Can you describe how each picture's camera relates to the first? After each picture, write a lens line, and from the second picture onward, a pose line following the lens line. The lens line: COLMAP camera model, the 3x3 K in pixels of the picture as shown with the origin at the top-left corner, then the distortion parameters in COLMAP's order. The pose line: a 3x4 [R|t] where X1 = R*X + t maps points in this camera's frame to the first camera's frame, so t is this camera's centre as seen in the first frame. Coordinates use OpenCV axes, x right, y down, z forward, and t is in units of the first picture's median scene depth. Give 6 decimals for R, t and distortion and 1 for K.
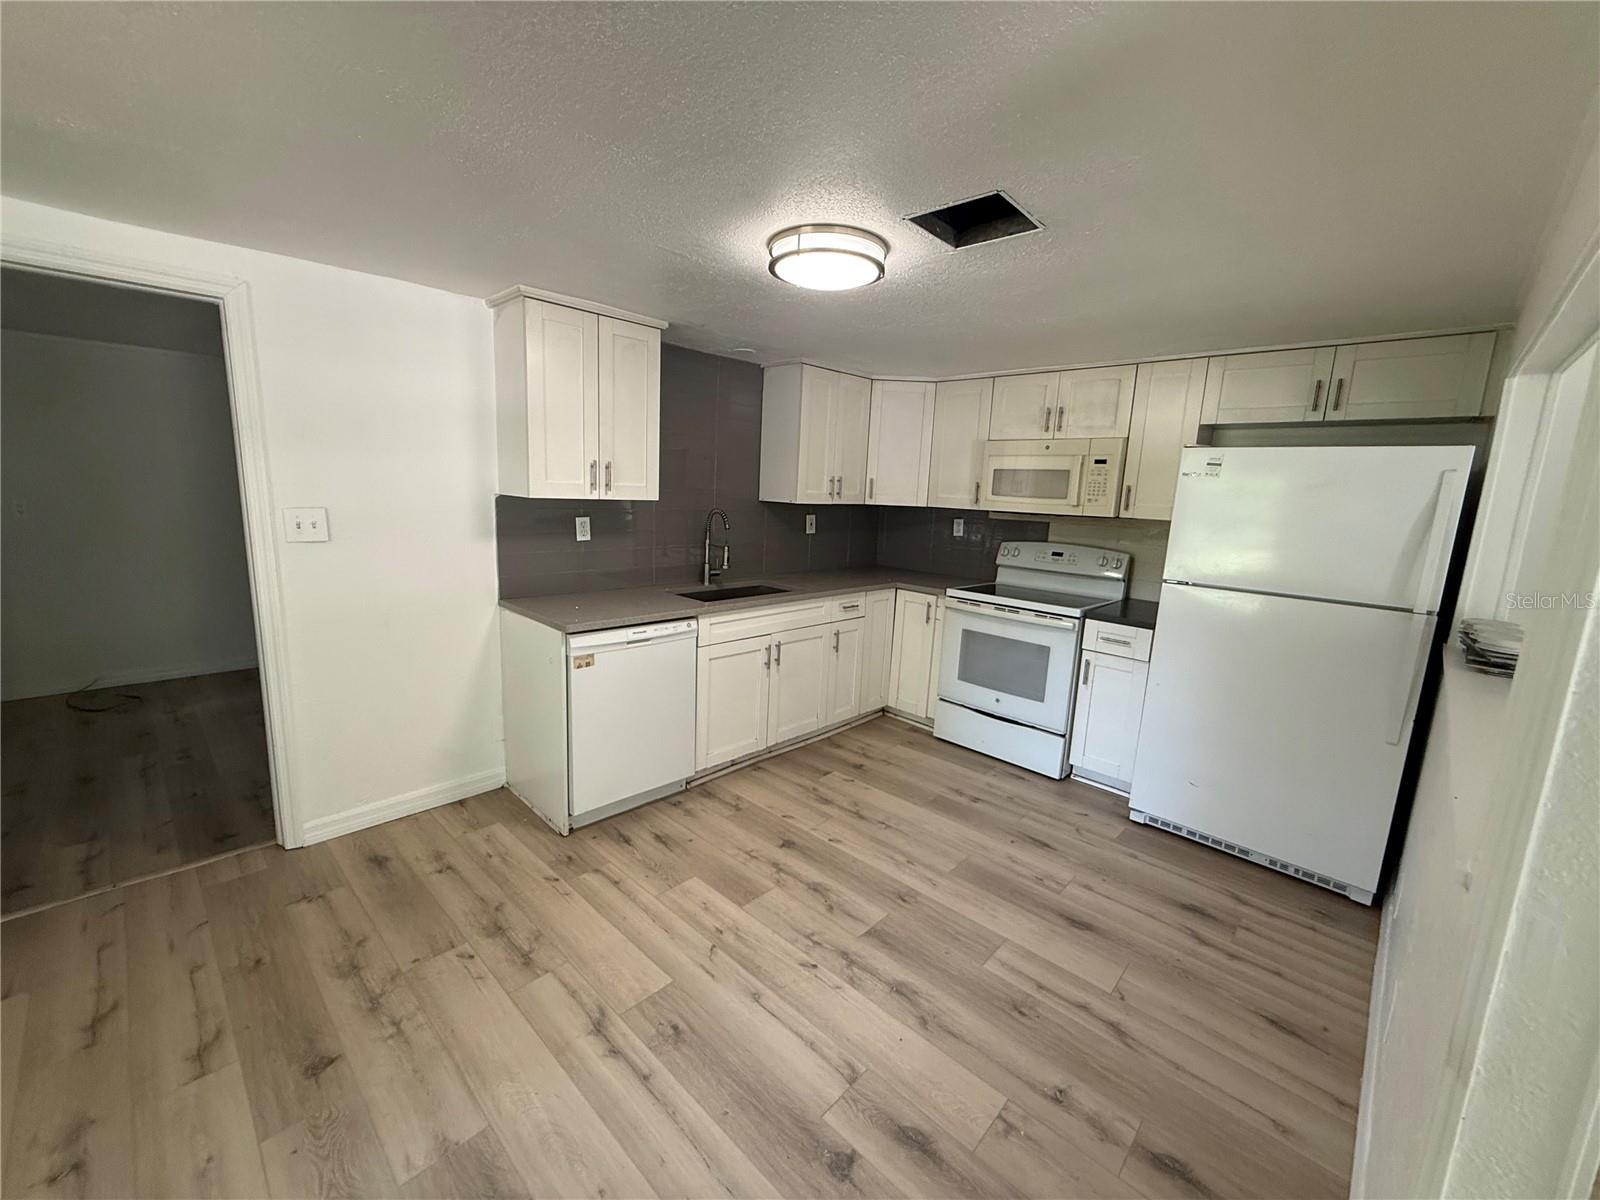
lens RADIAL K [[636.3, 0, 795.5], [0, 636.3, 600.5], [0, 0, 1]] dist [0.000417, 0.000384]
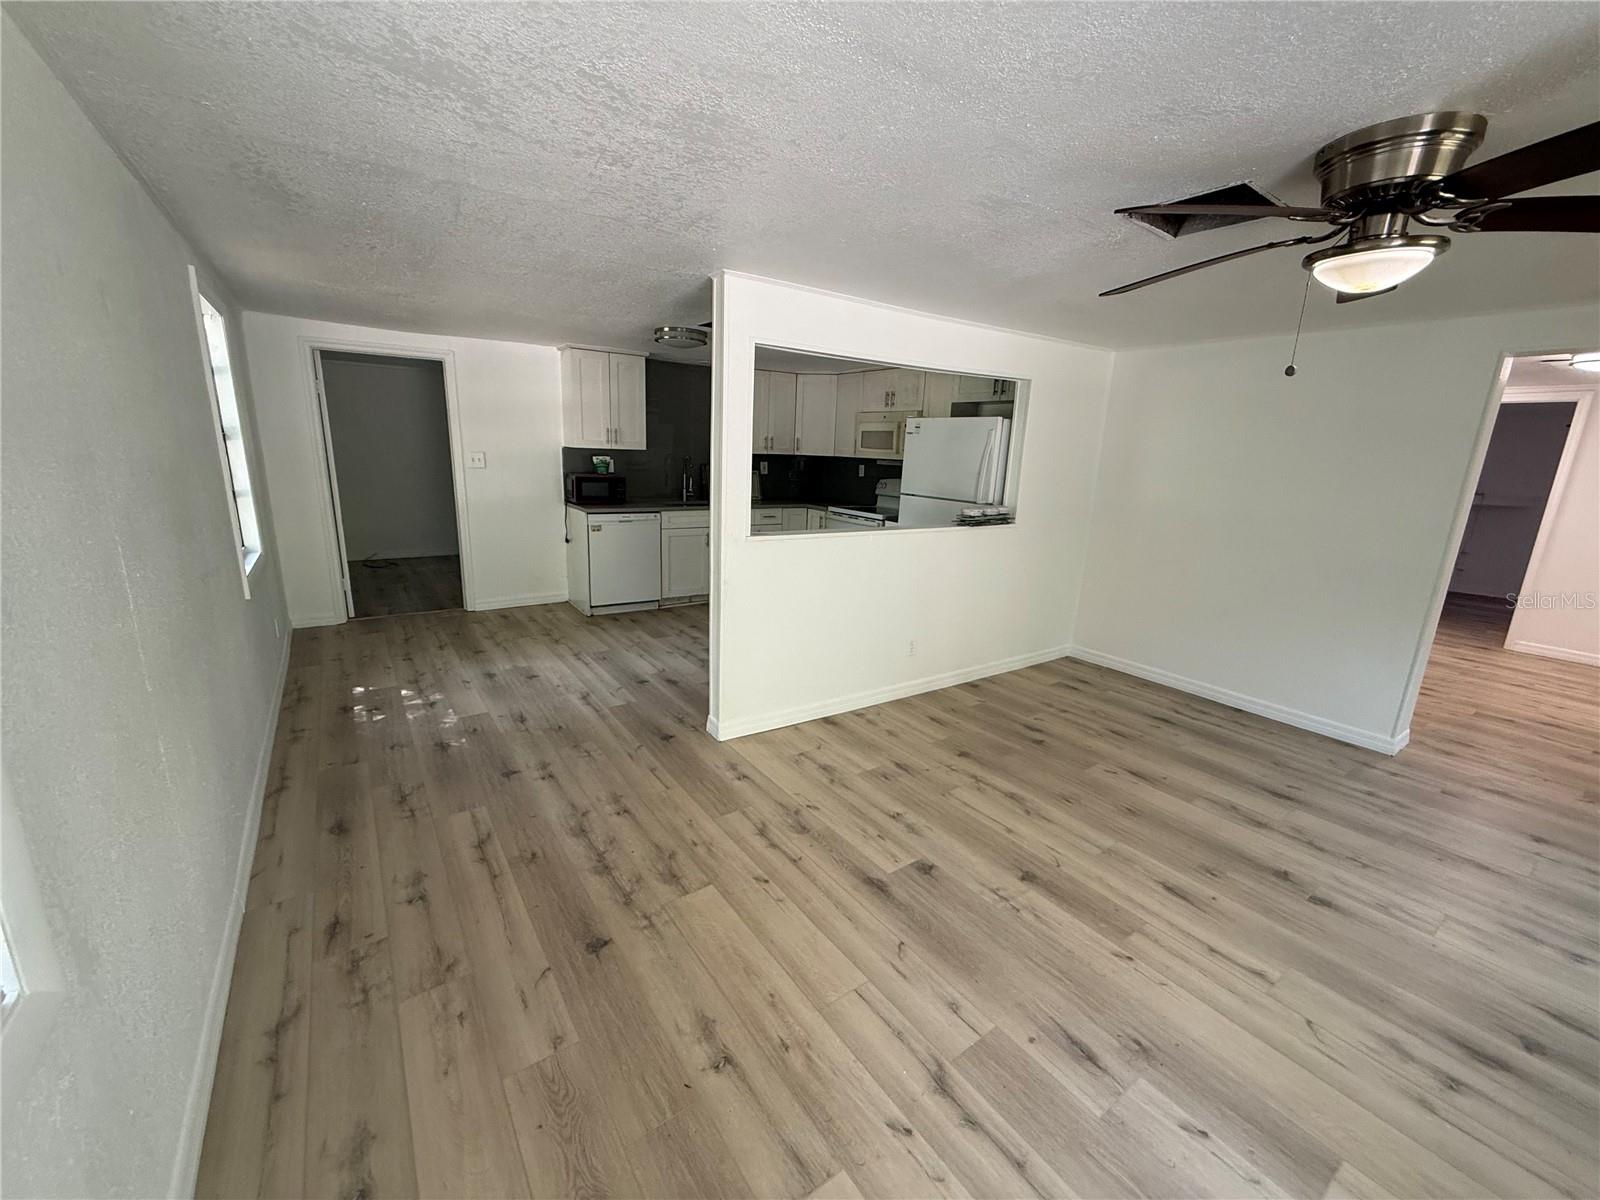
lens RADIAL K [[636.3, 0, 795.5], [0, 636.3, 600.5], [0, 0, 1]] dist [0.000417, 0.000384]
pose [[0.980043, 0.042614, -0.194164, 0.565335], [-0.032367, 0.997926, 0.055650, 0.155946], [0.196133, -0.048255, 0.979389, -0.714598]]
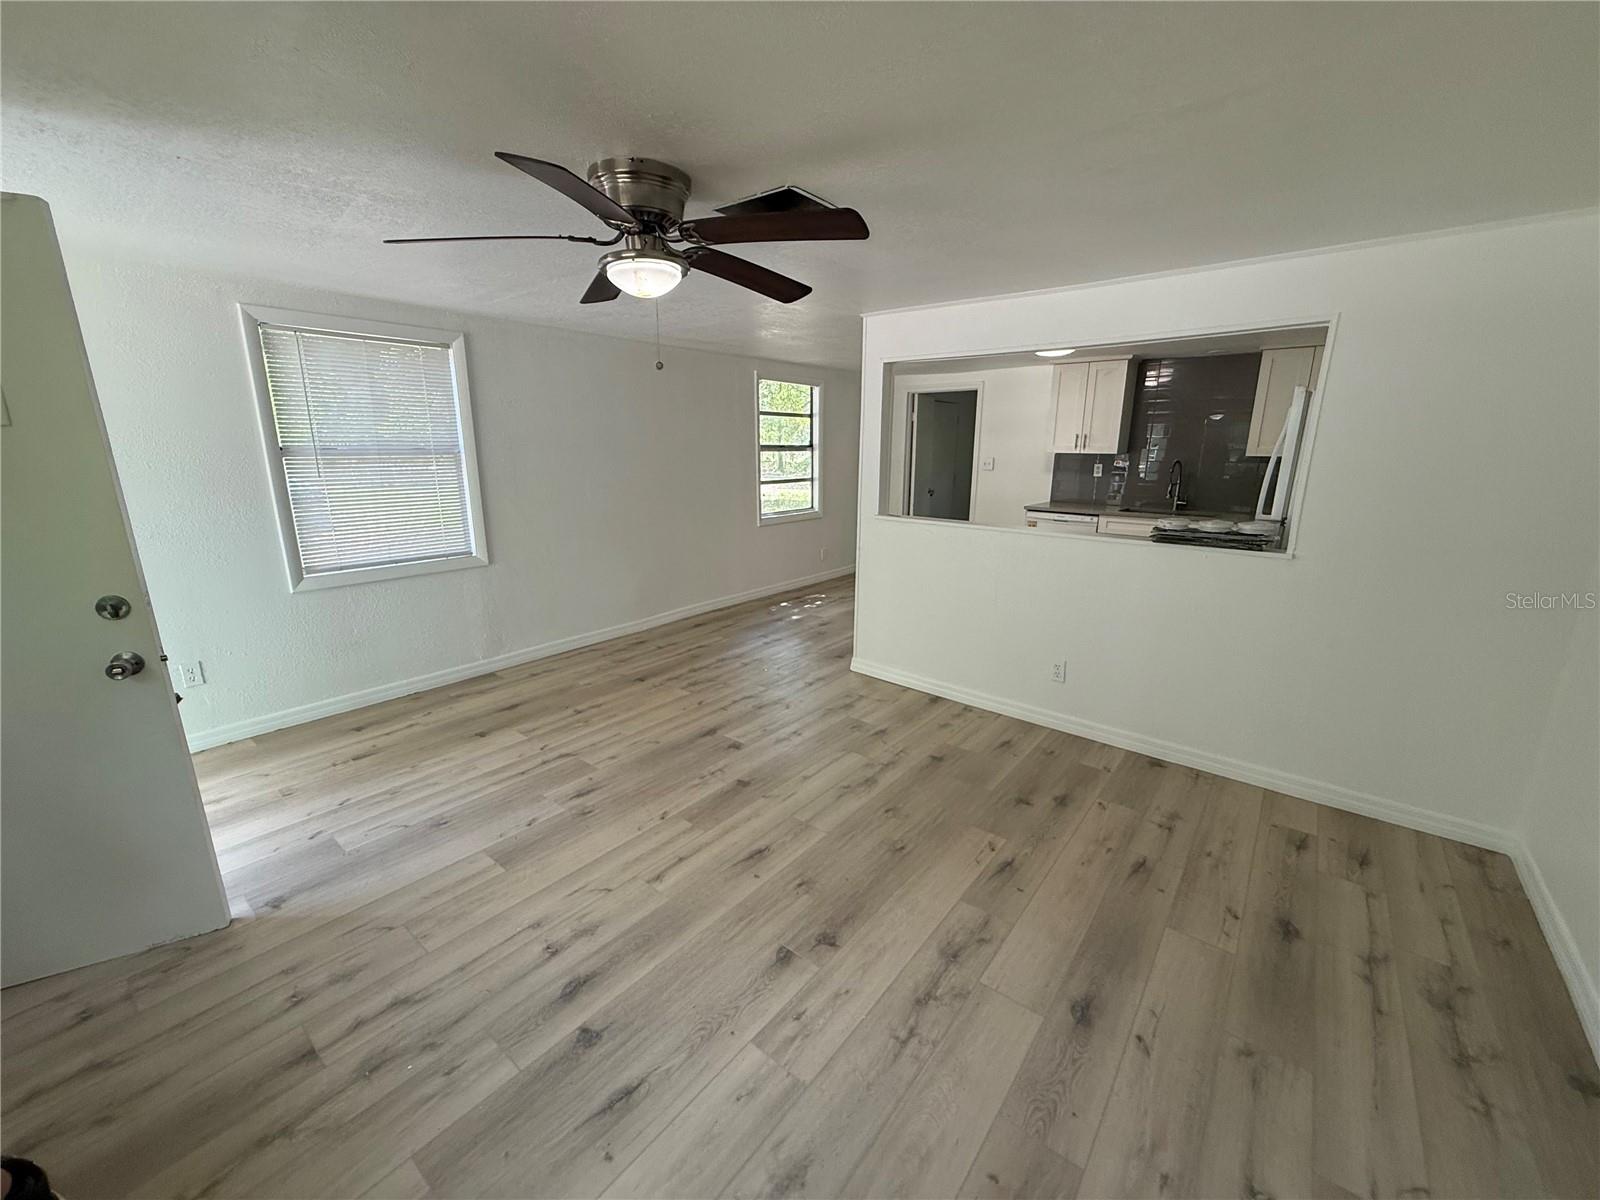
lens RADIAL K [[636.3, 0, 795.5], [0, 636.3, 600.5], [0, 0, 1]] dist [0.000417, 0.000384]
pose [[0.078561, 0.199303, -0.976784, 1.525437], [-0.177765, 0.966909, 0.182991, 0.076287], [0.980932, 0.159262, 0.111390, -0.037613]]
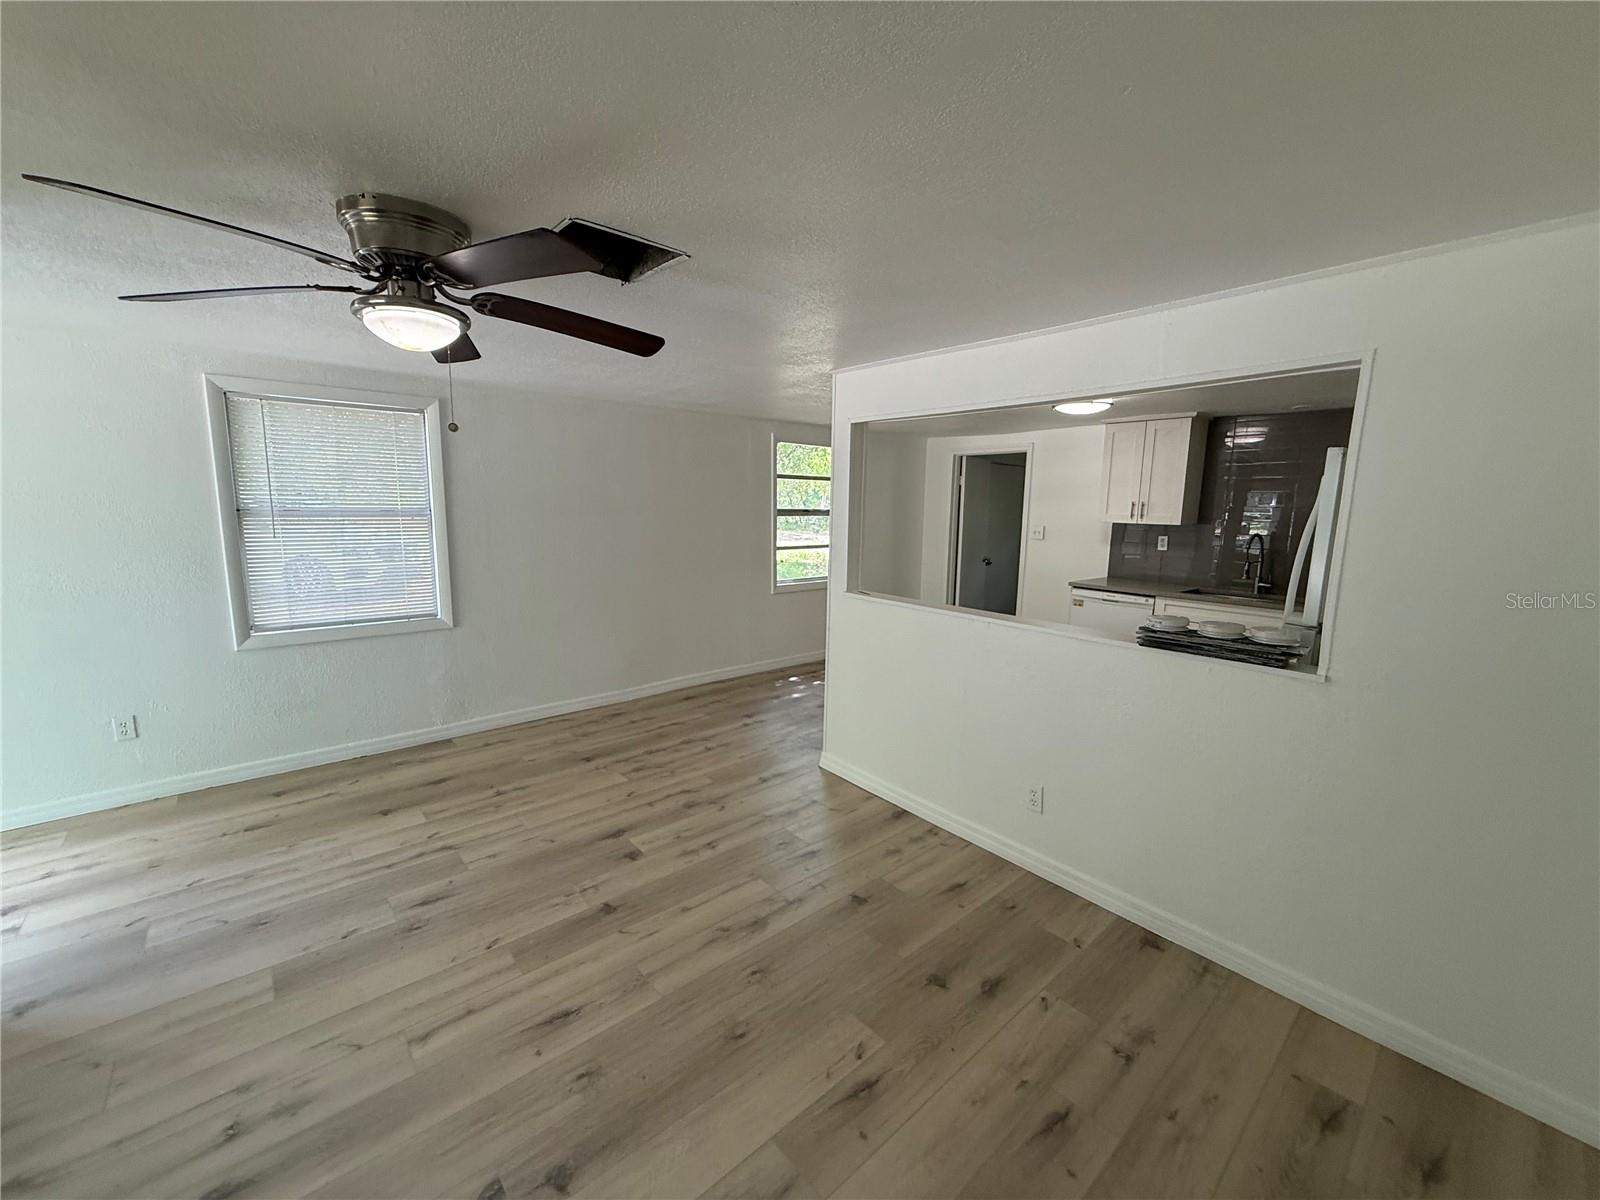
lens RADIAL K [[636.3, 0, 795.5], [0, 636.3, 600.5], [0, 0, 1]] dist [0.000417, 0.000384]
pose [[-0.094823, 0.109888, -0.989411, 1.381639], [-0.195651, 0.972447, 0.126755, 0.007790], [0.976078, 0.205599, -0.070710, 0.224793]]
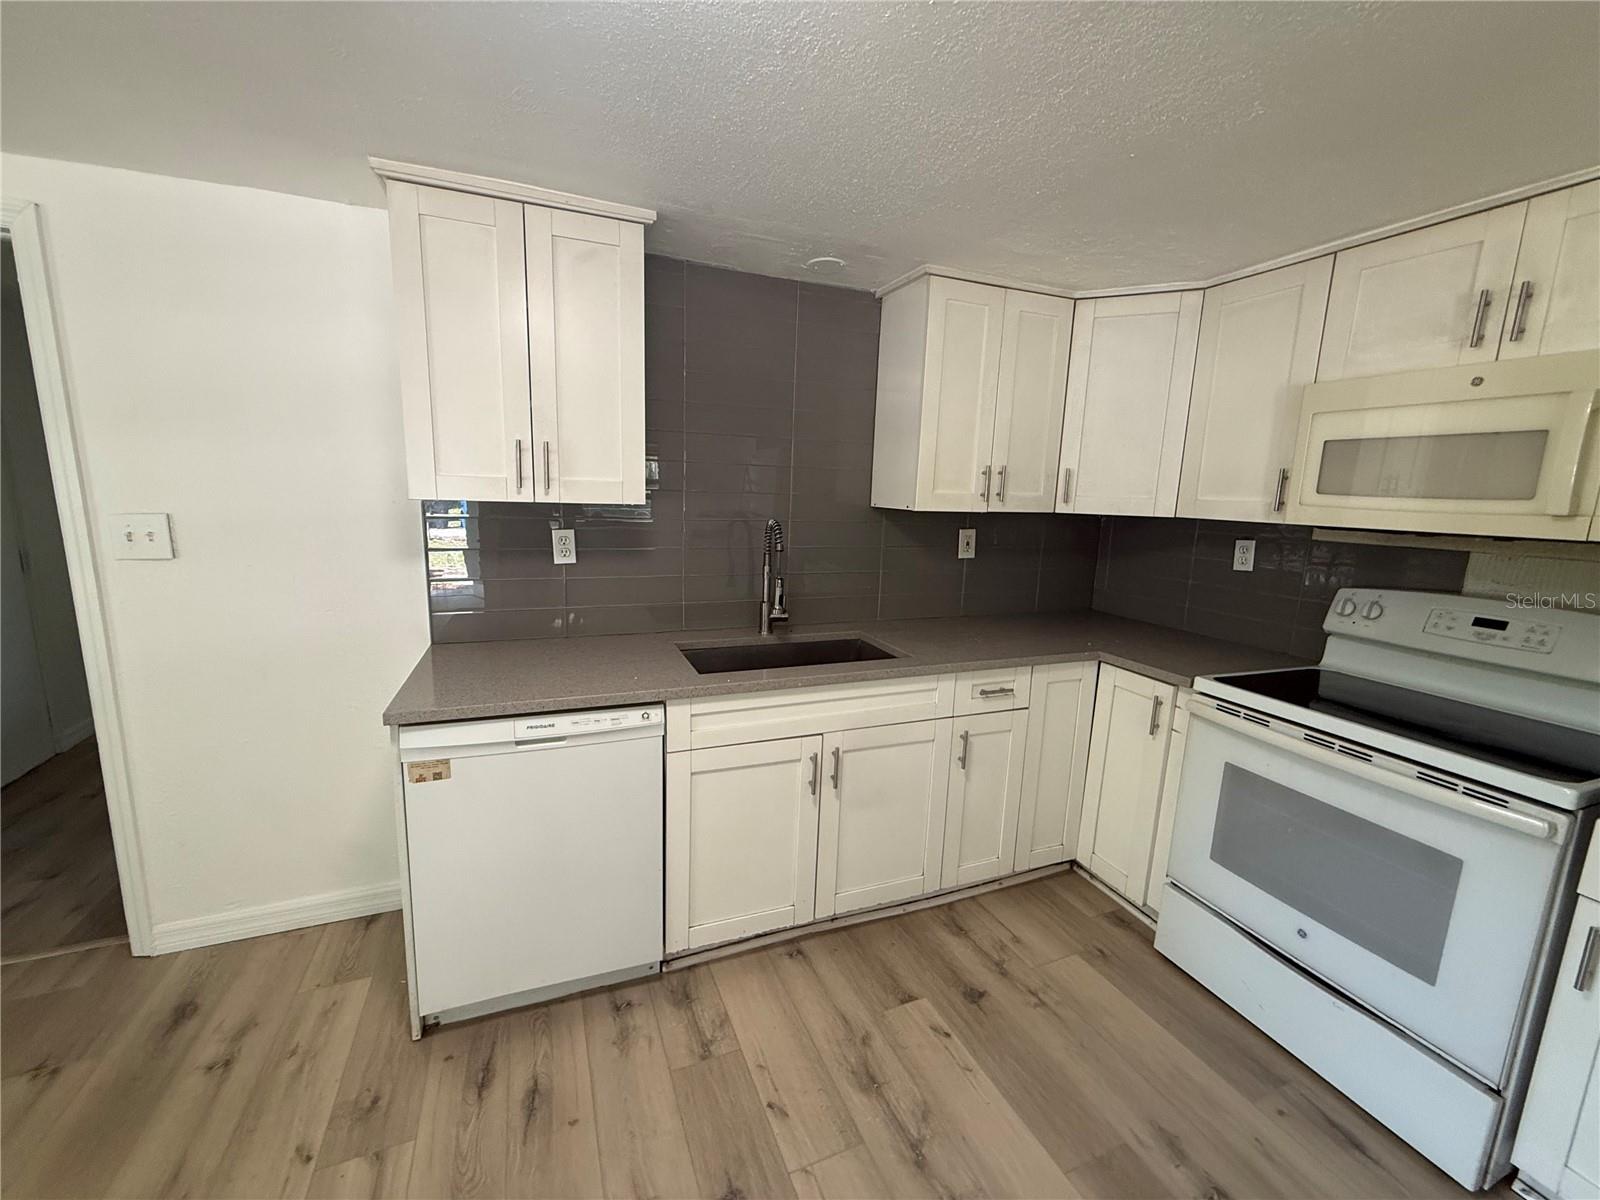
lens RADIAL K [[636.6, 0, 796.4], [0, 636.6, 596.5], [0, 0, 1]] dist [-0.004531, 0.003084]
pose [[0.914363, 0.055744, -0.401039, 0.171929], [-0.064325, 0.997897, -0.007955, -0.068828], [0.399752, 0.033070, 0.916027, 0.472109]]
